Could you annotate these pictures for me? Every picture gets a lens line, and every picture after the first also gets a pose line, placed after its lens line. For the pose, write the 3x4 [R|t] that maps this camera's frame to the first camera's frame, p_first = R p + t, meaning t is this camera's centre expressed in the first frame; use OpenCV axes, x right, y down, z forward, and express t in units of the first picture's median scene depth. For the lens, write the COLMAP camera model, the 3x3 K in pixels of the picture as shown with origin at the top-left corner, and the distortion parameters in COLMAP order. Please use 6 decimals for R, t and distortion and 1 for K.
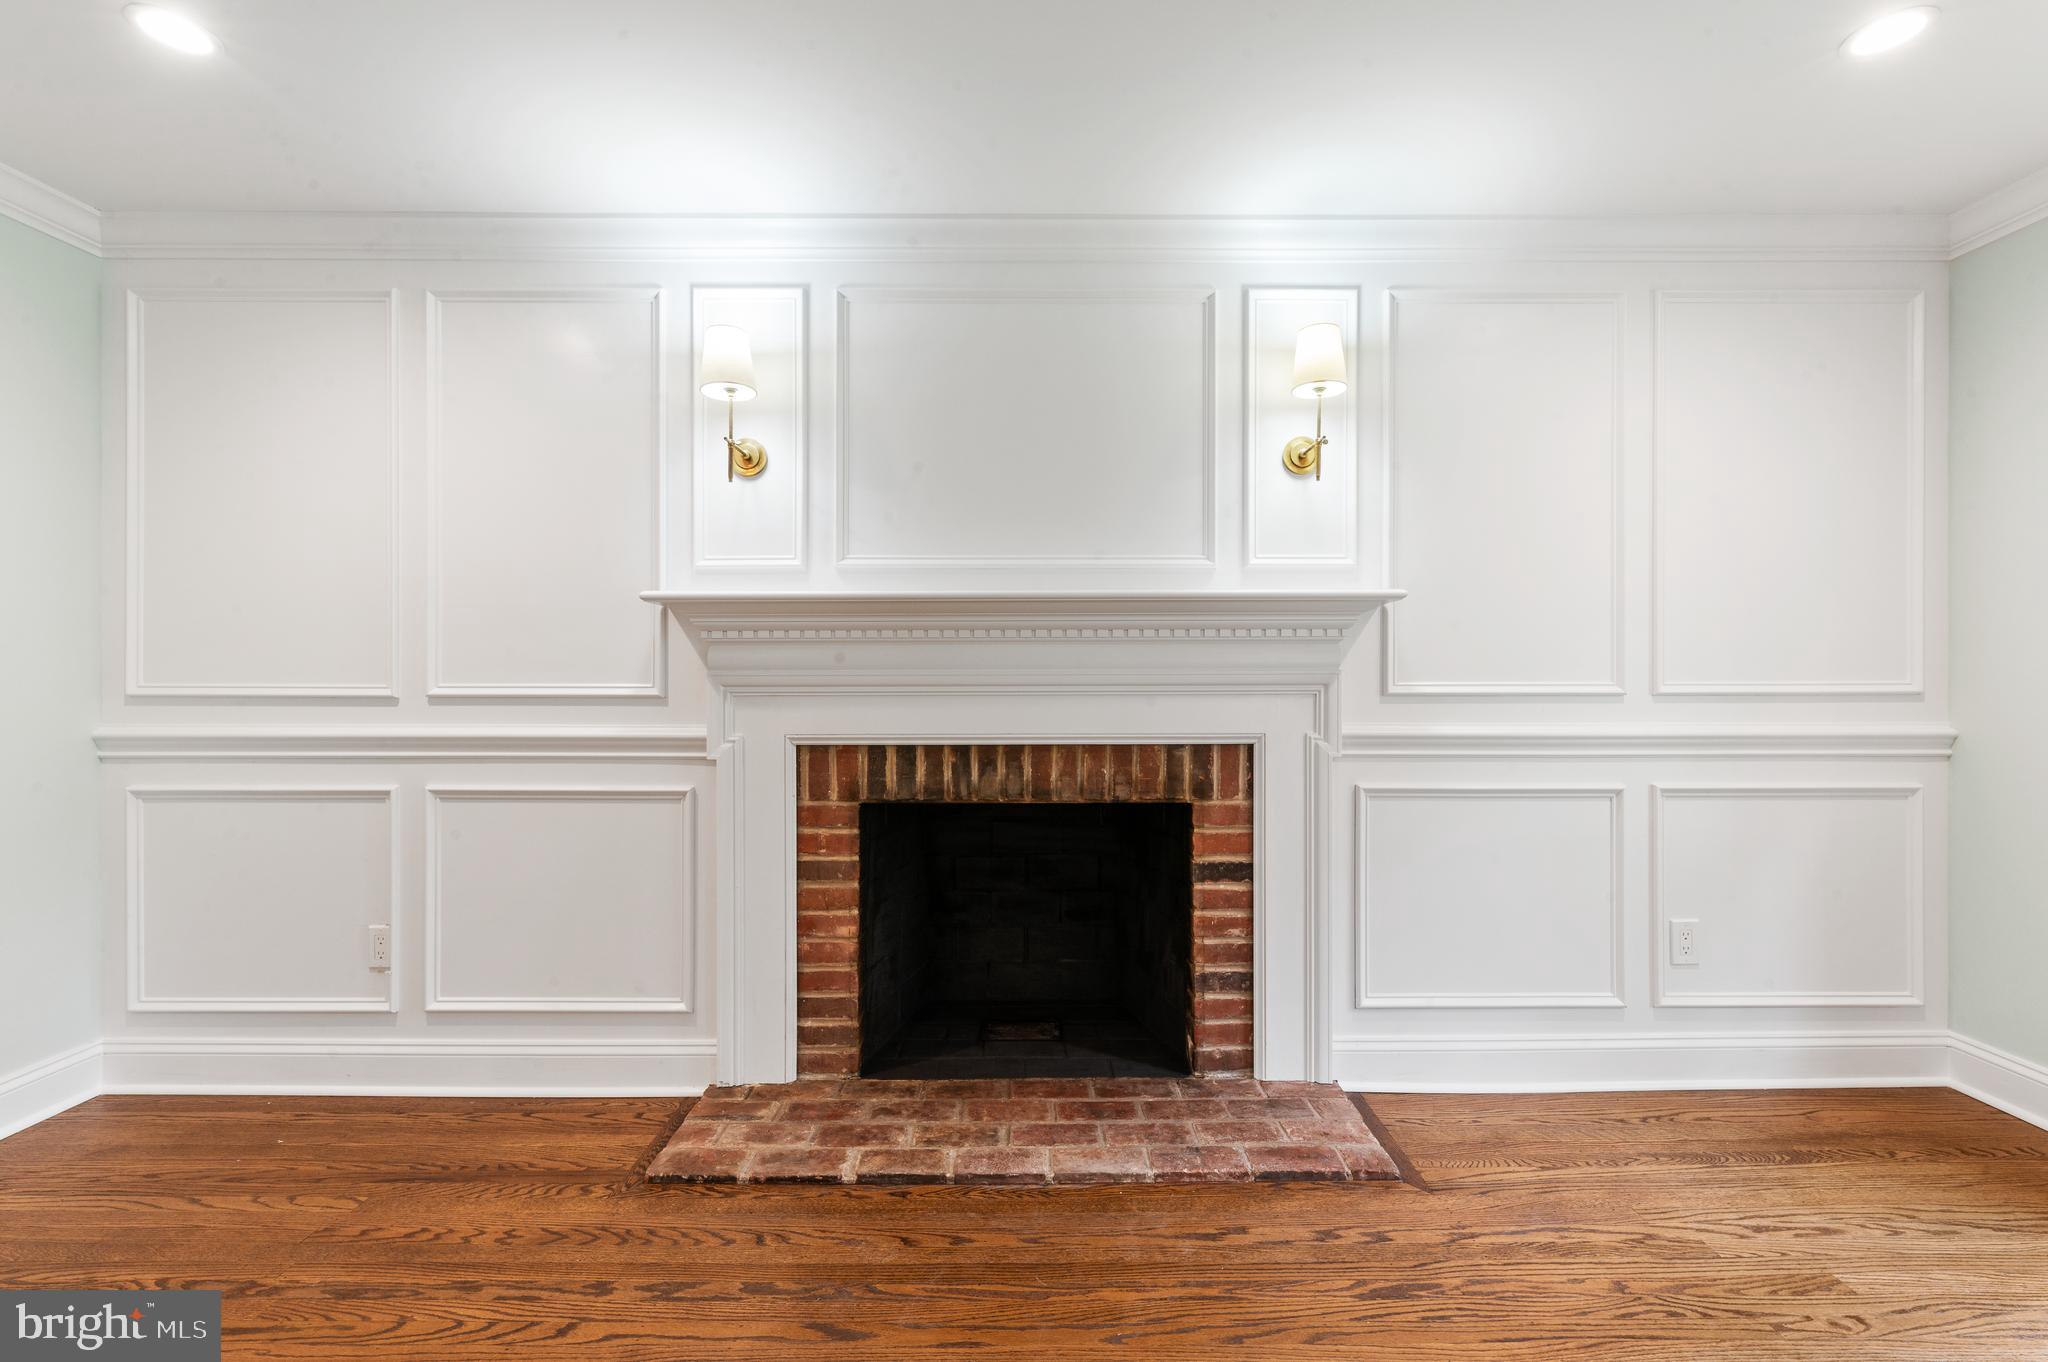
lens RADIAL K [[883.3, 0, 1021.5], [0, 883.3, 679.6], [0, 0, 1]] dist [0.001100, -0.000064]
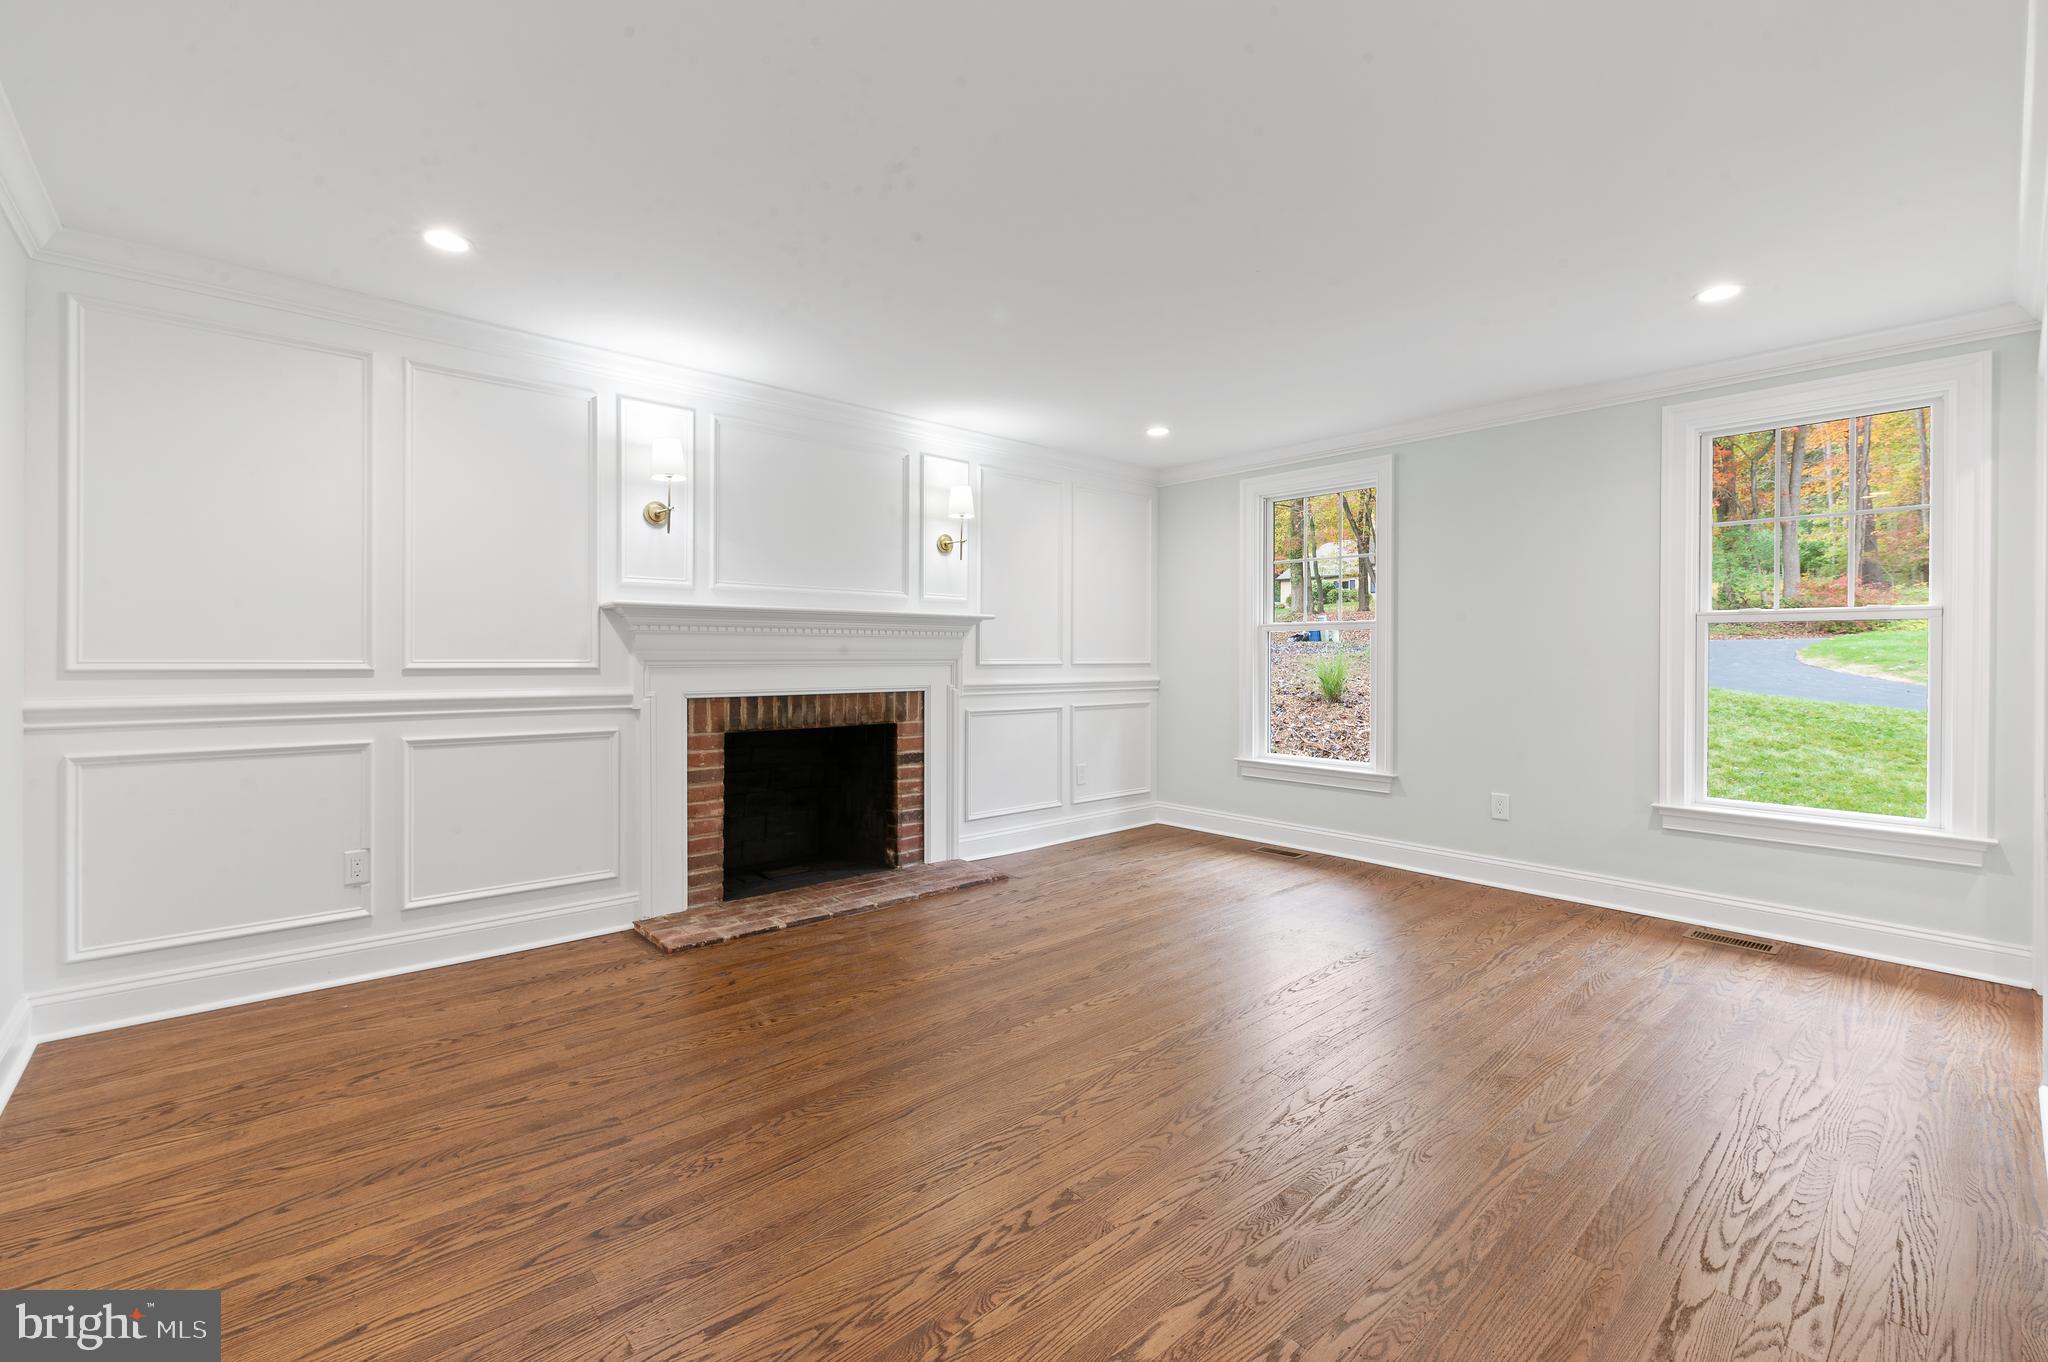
lens RADIAL K [[883.3, 0, 1030.5], [0, 883.3, 668.0], [0, 0, 1]] dist [0.001100, -0.000064]
pose [[0.744570, -0.006510, 0.667513, -0.853201], [0.000283, 0.999955, 0.009436, 0.004843], [-0.667545, -0.006837, 0.744539, -0.591575]]
